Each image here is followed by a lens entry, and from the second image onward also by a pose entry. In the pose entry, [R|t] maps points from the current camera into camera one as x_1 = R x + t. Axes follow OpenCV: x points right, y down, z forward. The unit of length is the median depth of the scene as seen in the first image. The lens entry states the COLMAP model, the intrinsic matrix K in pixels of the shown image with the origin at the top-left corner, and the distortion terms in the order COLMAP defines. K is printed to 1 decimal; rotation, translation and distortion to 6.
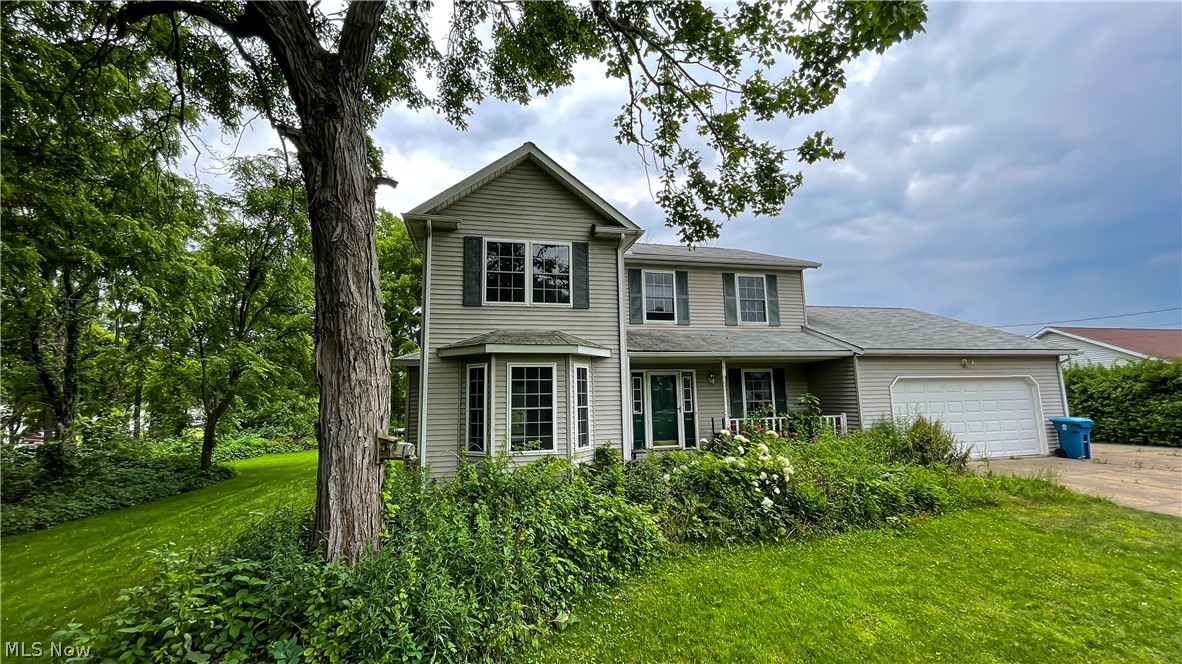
lens RADIAL K [[478.1, 0, 591.5], [0, 478.1, 325.4], [0, 0, 1]] dist [-0.006315, 0.000620]
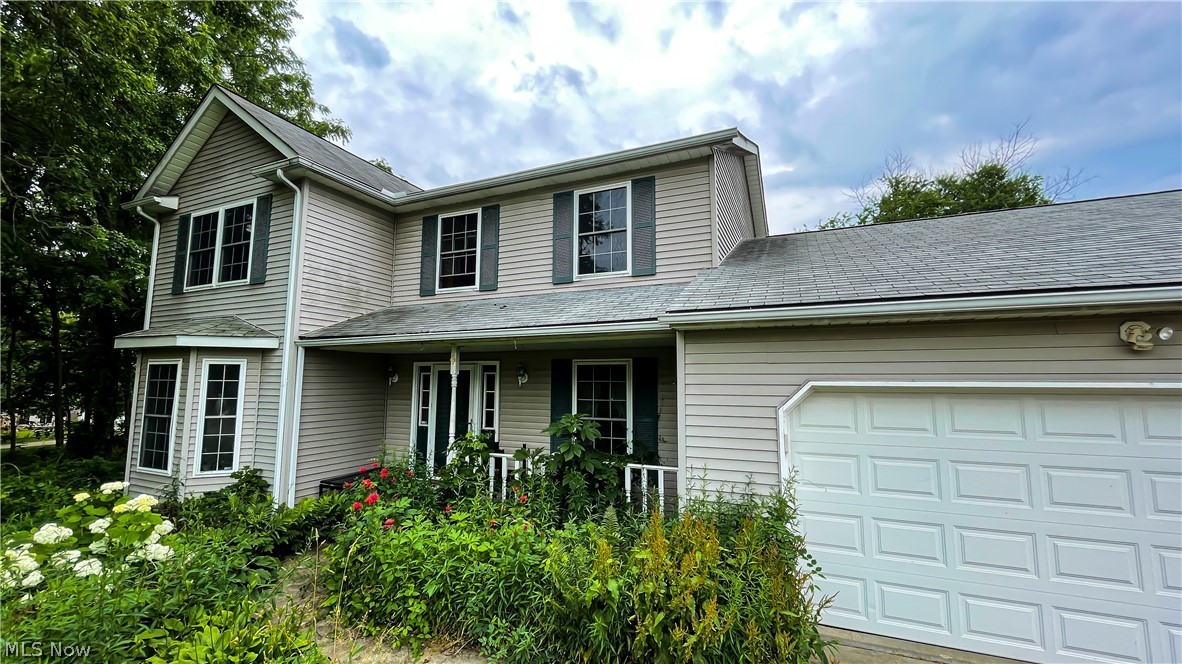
lens RADIAL K [[478.1, 0, 599.9], [0, 478.1, 328.1], [0, 0, 1]] dist [-0.006315, 0.000620]
pose [[0.798635, -0.044647, -0.600157, 0.866115], [0.072587, 0.997110, 0.022414, 0.056317], [0.597422, -0.061464, 0.799568, 0.735536]]
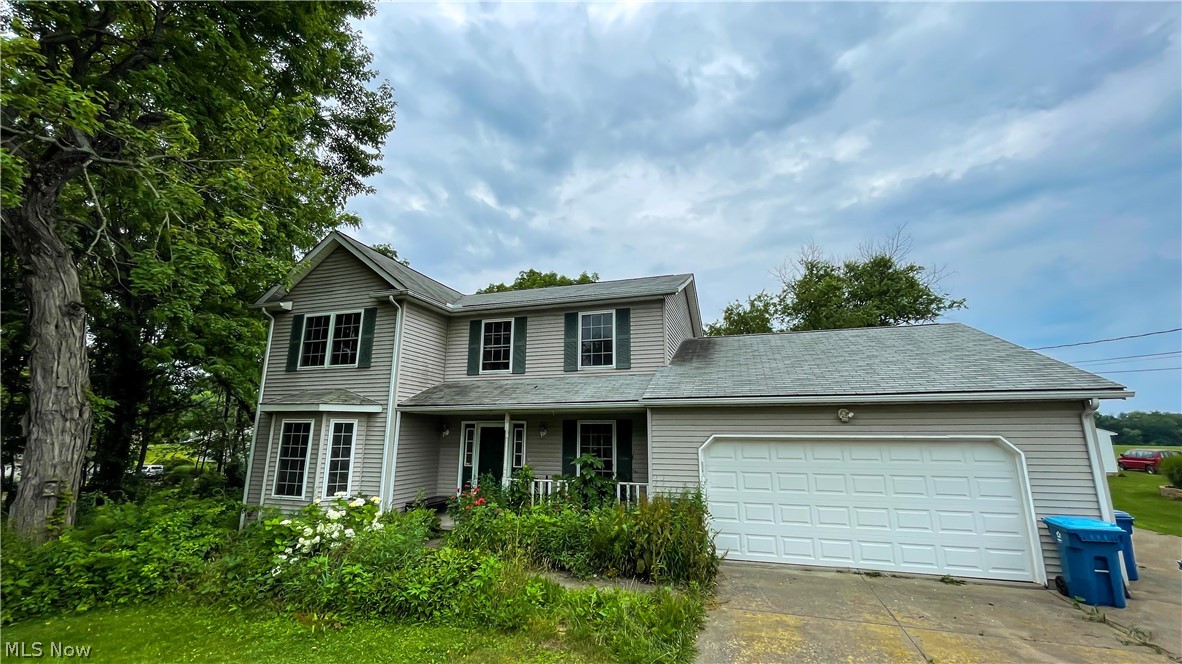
lens RADIAL K [[478.1, 0, 599.5], [0, 478.1, 327.2], [0, 0, 1]] dist [-0.006315, 0.000620]
pose [[0.858593, -0.090609, -0.504587, 1.034674], [0.057600, 0.995075, -0.080676, -0.008681], [0.509412, 0.040204, 0.859583, 0.330290]]
